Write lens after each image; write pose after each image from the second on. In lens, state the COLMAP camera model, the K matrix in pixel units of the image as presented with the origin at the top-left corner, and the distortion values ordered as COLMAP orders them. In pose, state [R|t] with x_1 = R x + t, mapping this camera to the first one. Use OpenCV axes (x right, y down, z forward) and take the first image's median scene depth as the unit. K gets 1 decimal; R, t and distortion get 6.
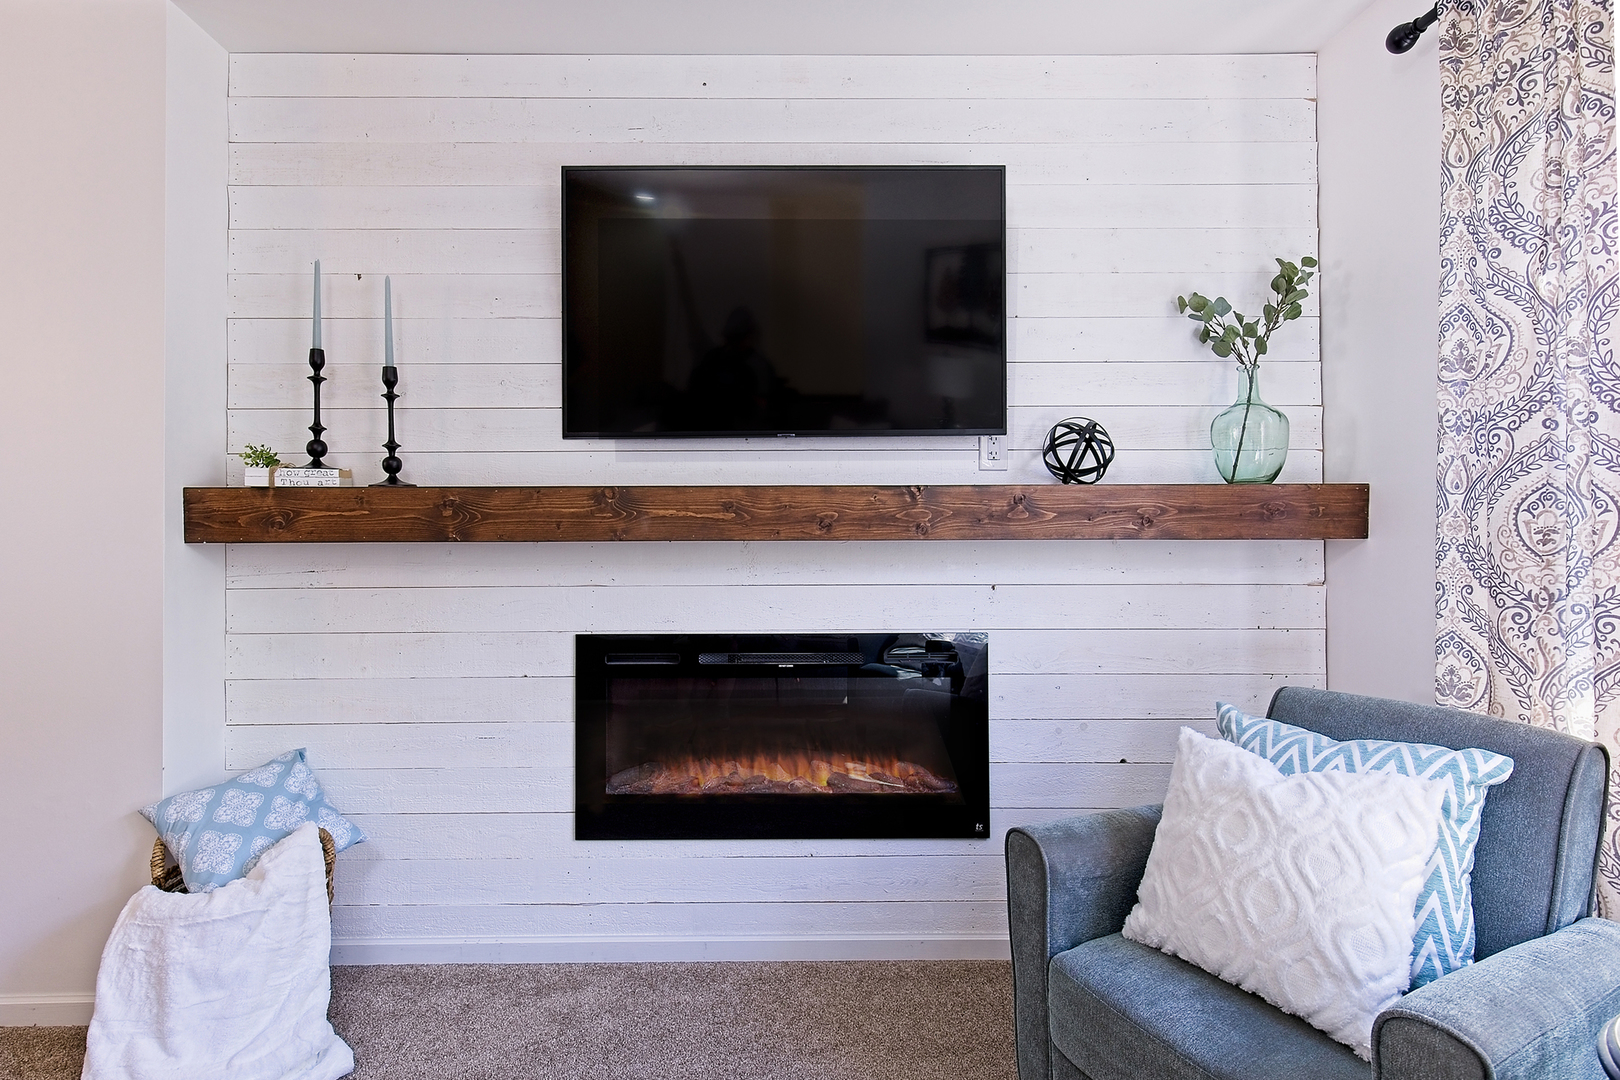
lens RADIAL K [[792.8, 0, 868.1], [0, 792.8, 465.2], [0, 0, 1]] dist [0.008890, 0.001137]
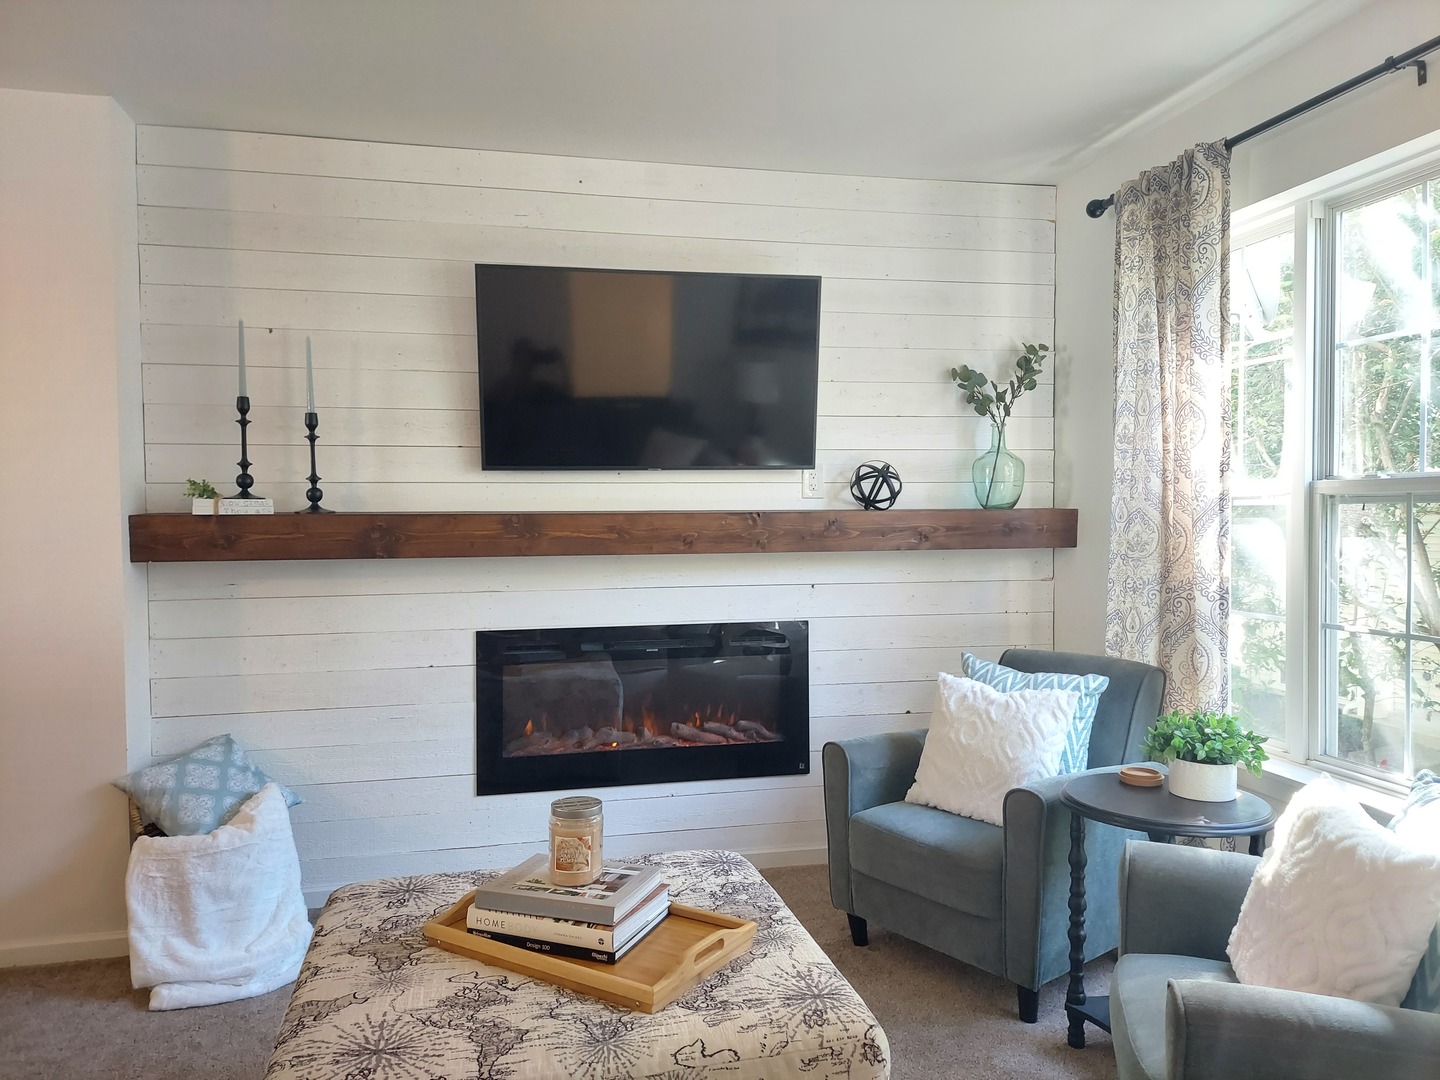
lens RADIAL K [[1029.1, 0, 718.1], [0, 1029.1, 549.3], [0, 0, 1]] dist [0.073454, -0.001509]
pose [[0.995557, -0.013212, 0.093224, -0.164087], [0.003835, 0.994974, 0.100057, -0.084573], [-0.094077, -0.099255, 0.990605, -0.706209]]
